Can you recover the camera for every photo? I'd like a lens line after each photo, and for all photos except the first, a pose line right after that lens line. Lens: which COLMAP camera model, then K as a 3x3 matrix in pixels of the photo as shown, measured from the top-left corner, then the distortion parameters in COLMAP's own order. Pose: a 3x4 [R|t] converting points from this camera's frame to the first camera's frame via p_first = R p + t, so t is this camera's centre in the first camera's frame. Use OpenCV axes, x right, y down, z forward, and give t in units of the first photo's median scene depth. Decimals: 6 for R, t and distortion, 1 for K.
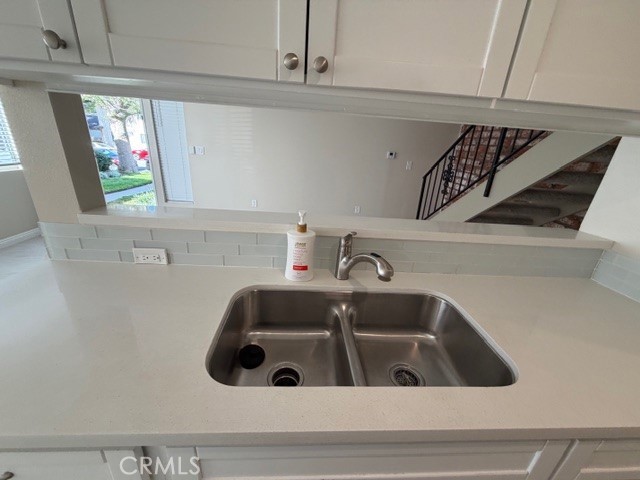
lens RADIAL K [[259.5, 0, 320.0], [0, 259.5, 240.0], [0, 0, 1]] dist [0.010446, -0.000103]
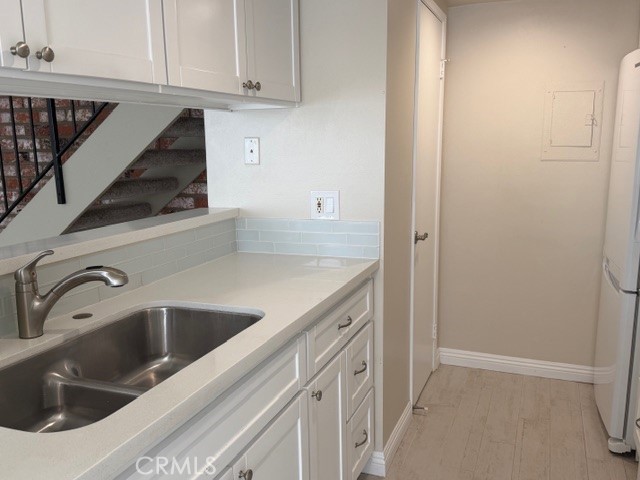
lens RADIAL K [[594.6, 0, 320.0], [0, 594.6, 240.0], [0, 0, 1]] dist [0.003607, -0.002121]
pose [[0.420567, -0.223543, 0.879291, -0.856246], [0.353676, 0.932893, 0.068006, 0.079256], [-0.835486, 0.282383, 0.471405, -0.335185]]
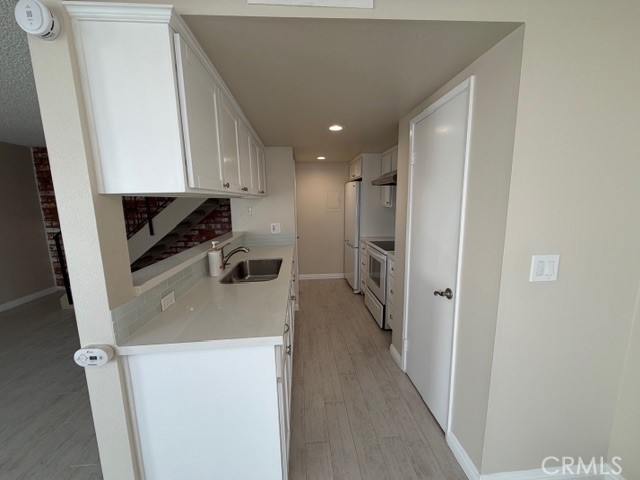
lens RADIAL K [[254.2, 0, 316.4], [0, 254.2, 239.6], [0, 0, 1]] dist [-0.001406, -0.000538]
pose [[-0.003776, -0.216749, 0.976220, -1.923191], [0.369164, 0.906967, 0.202800, -0.215911], [-0.929356, 0.361151, 0.076591, 0.047121]]
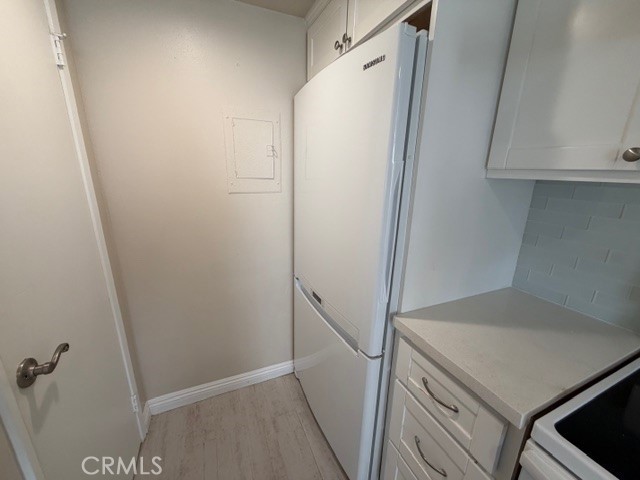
lens RADIAL K [[254.2, 0, 316.4], [0, 254.2, 239.6], [0, 0, 1]] dist [-0.001406, -0.000538]
pose [[-0.325860, -0.314803, 0.891468, 1.241862], [0.298472, 0.860456, 0.412953, 0.119736], [-0.897067, 0.400643, -0.186428, 0.009718]]
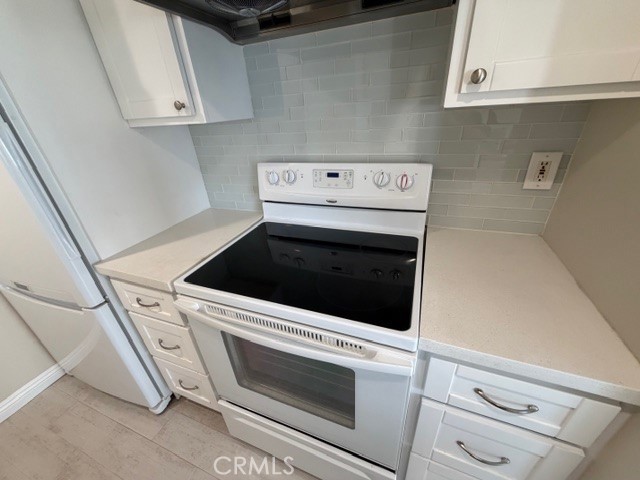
lens RADIAL K [[254.2, 0, 316.4], [0, 254.2, 239.6], [0, 0, 1]] dist [-0.001406, -0.000538]
pose [[-0.904643, -0.200964, 0.375813, 0.732903], [0.158769, 0.659430, 0.734809, 0.133237], [-0.395492, 0.724407, -0.564641, -0.141122]]
